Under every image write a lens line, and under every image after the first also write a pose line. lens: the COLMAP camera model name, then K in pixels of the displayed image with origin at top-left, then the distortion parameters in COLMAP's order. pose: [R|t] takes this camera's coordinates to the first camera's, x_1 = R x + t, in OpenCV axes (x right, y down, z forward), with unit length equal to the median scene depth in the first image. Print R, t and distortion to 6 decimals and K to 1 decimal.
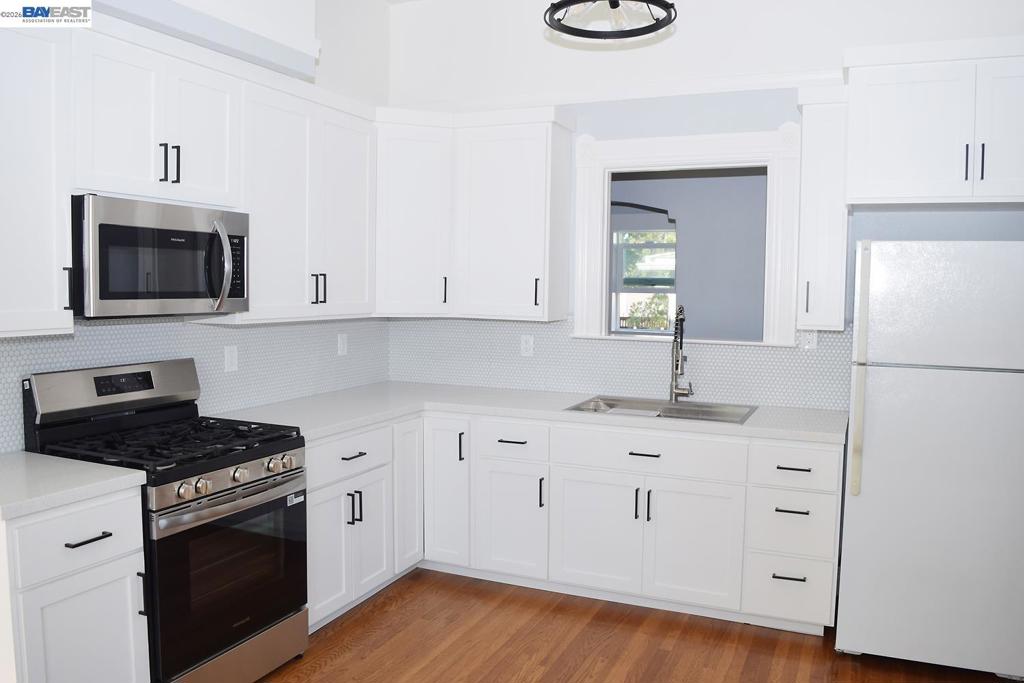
lens RADIAL K [[786.6, 0, 512.0], [0, 786.6, 341.5], [0, 0, 1]] dist [-0.075718, 0.002642]
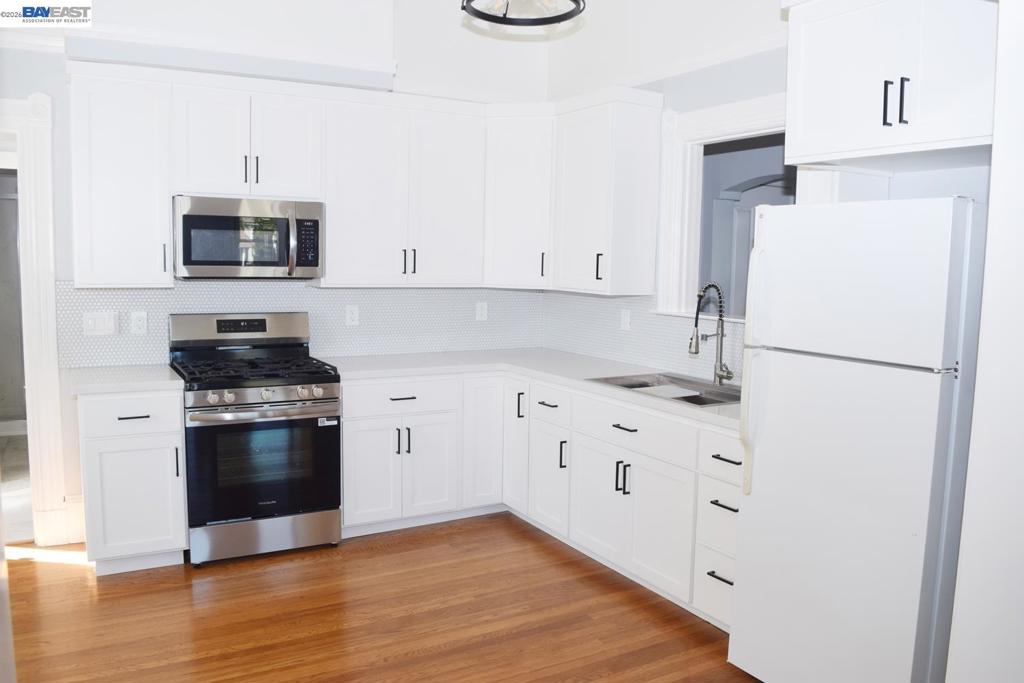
lens RADIAL K [[786.6, 0, 512.0], [0, 786.6, 341.5], [0, 0, 1]] dist [-0.075718, 0.002642]
pose [[0.815907, 0.062994, -0.574741, 0.692176], [-0.051416, 0.998014, 0.036396, 0.005147], [0.575892, -0.000145, 0.817526, 0.107708]]
